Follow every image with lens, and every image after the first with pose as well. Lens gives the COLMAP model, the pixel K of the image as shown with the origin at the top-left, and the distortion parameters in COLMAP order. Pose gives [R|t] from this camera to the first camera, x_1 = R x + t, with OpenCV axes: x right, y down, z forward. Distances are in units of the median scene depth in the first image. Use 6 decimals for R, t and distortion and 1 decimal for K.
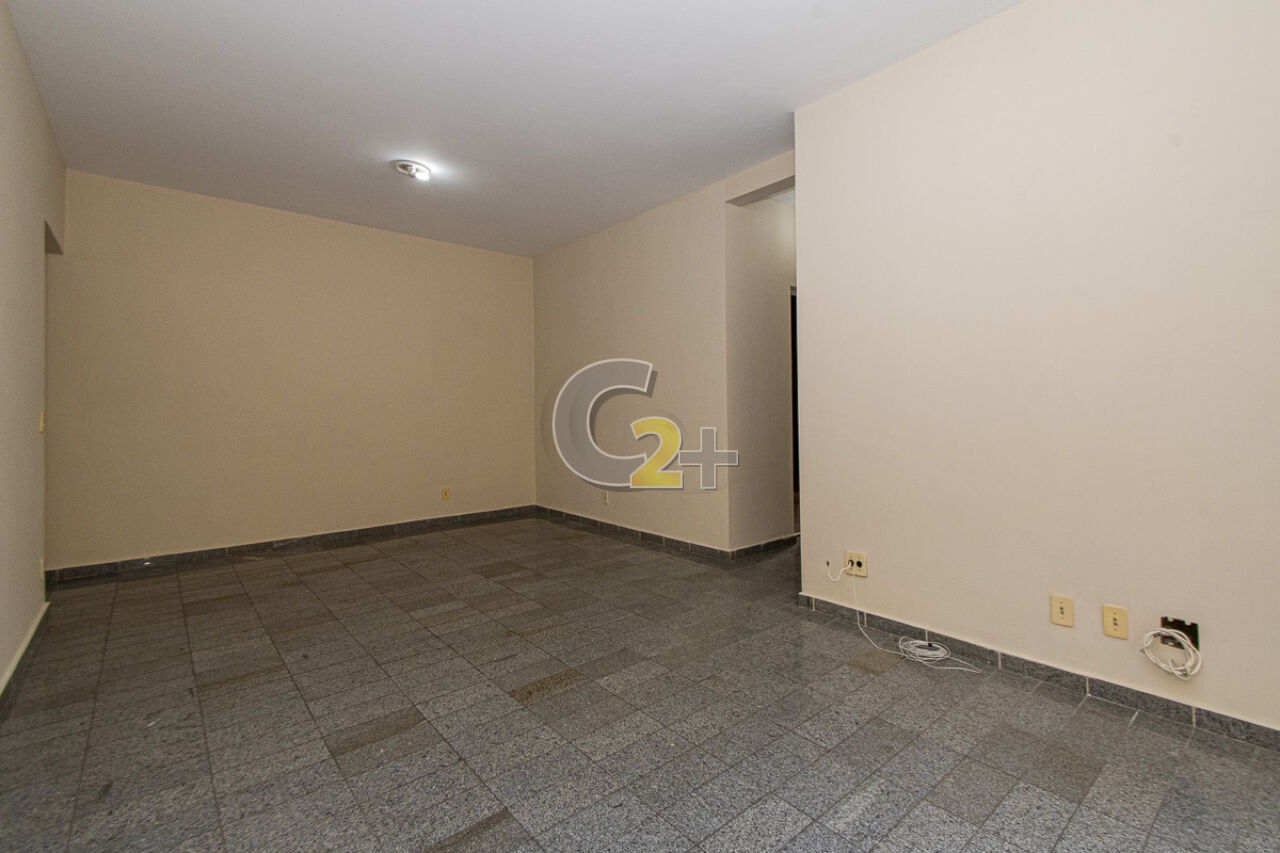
lens RADIAL K [[551.4, 0, 662.3], [0, 551.4, 407.8], [0, 0, 1]] dist [0.034453, -0.019850]
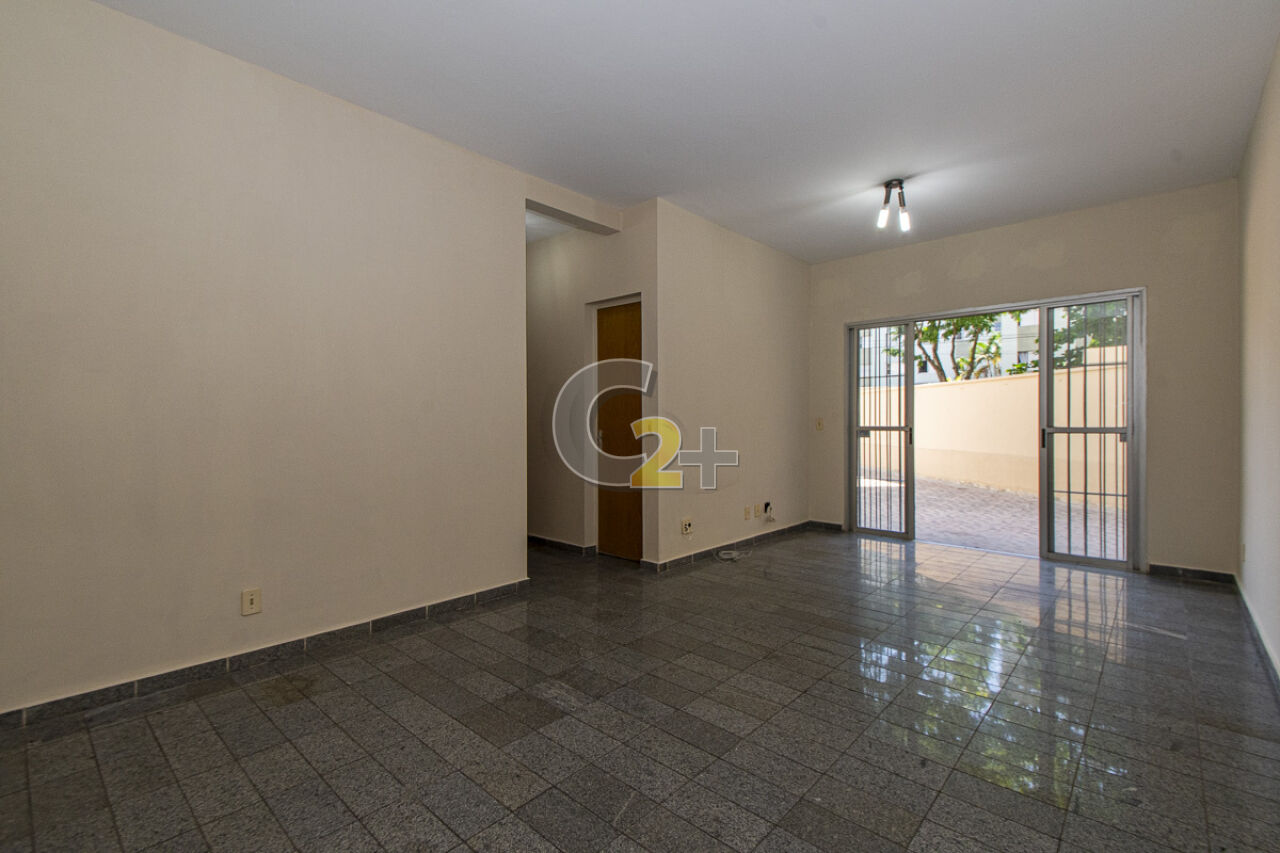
lens RADIAL K [[551.4, 0, 662.3], [0, 551.4, 407.8], [0, 0, 1]] dist [0.034453, -0.019850]
pose [[-0.095624, 0.031520, 0.994918, -0.953099], [-0.000519, 0.999497, -0.031715, 0.005482], [-0.995417, -0.003549, -0.095559, 0.999482]]
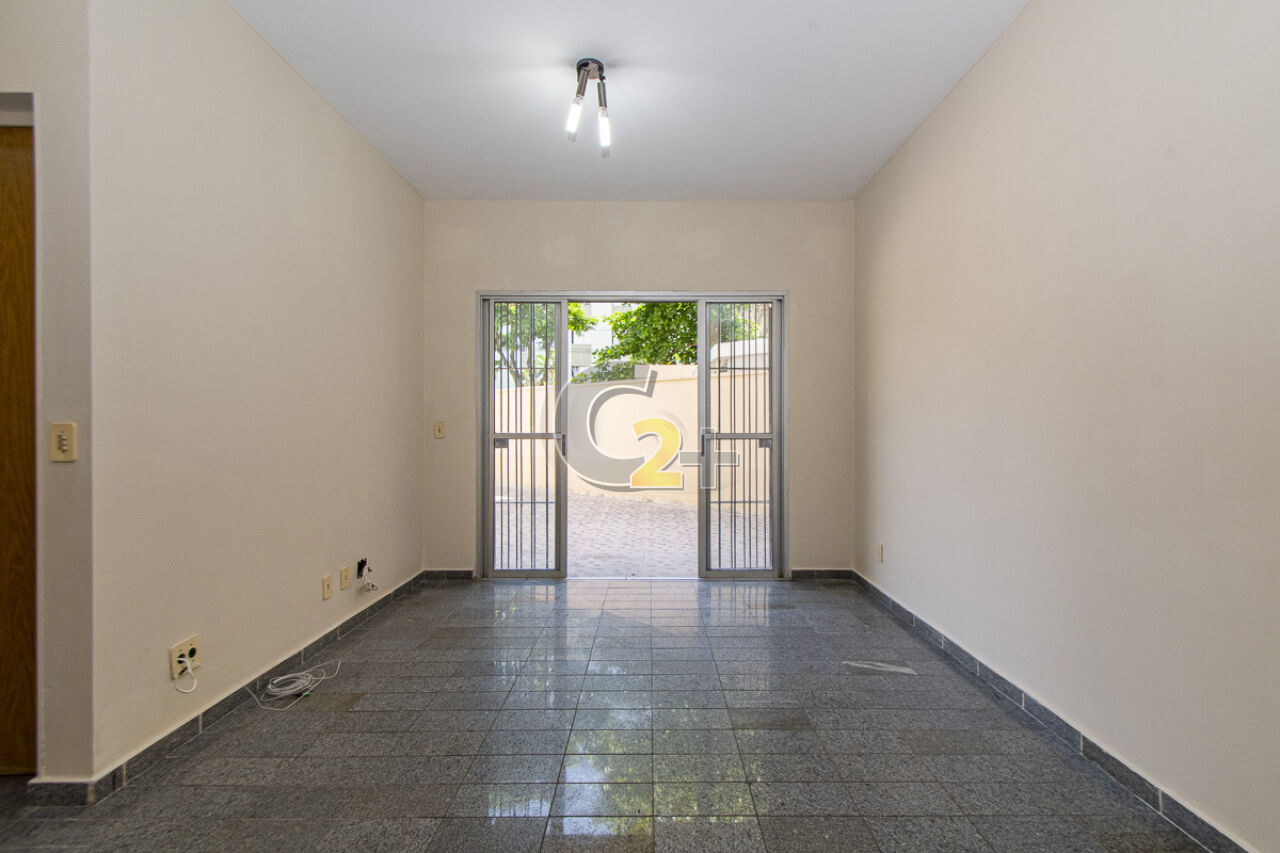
lens RADIAL K [[545.7, 0, 643.1], [0, 545.7, 428.5], [0, 0, 1]] dist [0.033084, -0.011567]
pose [[-0.732859, 0.004124, 0.680368, -0.445751], [0.003818, 0.999991, -0.001949, 0.000858], [-0.680369, 0.001169, -0.732868, 0.922782]]
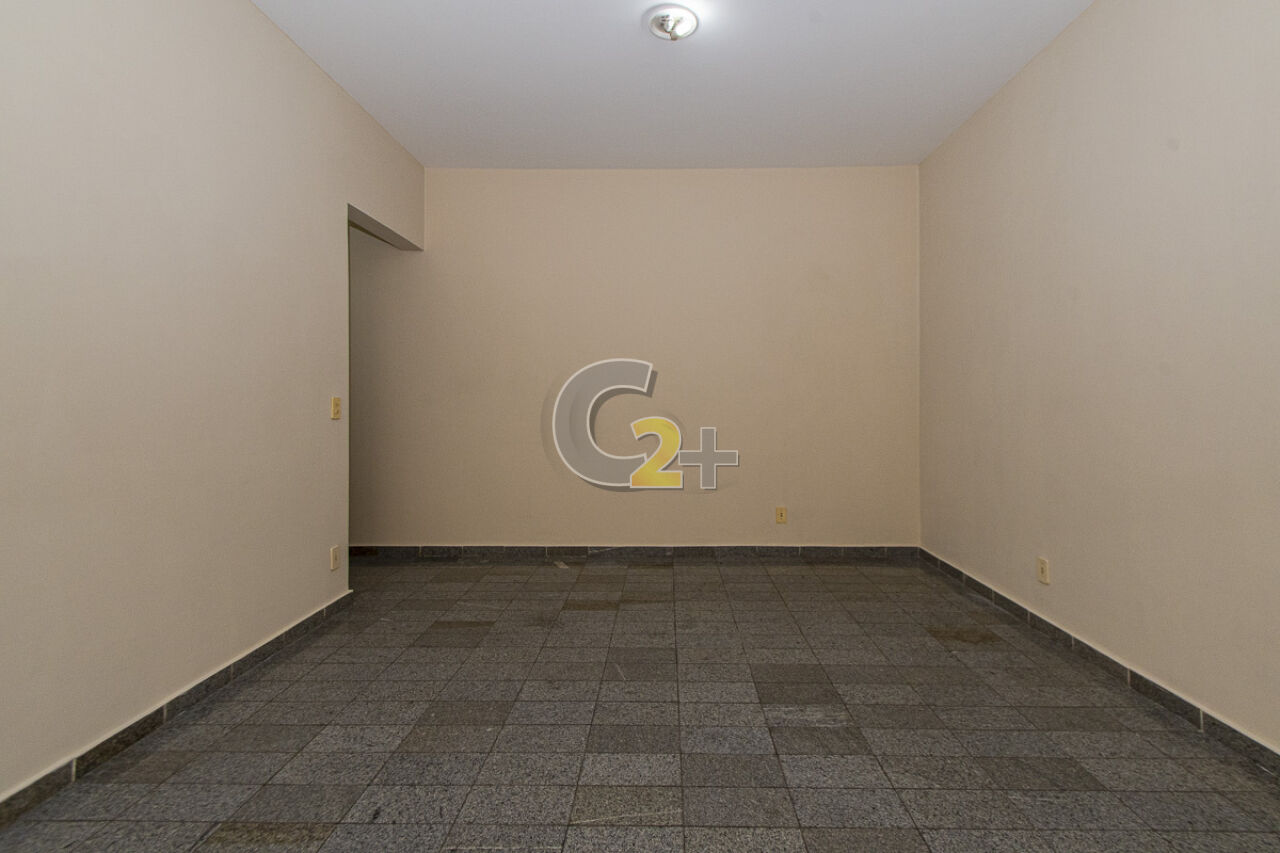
lens RADIAL K [[551.4, 0, 662.3], [0, 551.4, 407.8], [0, 0, 1]] dist [0.034453, -0.019850]
pose [[0.729641, 0.013085, -0.683706, -0.013141], [-0.001673, 0.999848, 0.017351, 0.002663], [0.683829, -0.011516, 0.729552, 0.553677]]
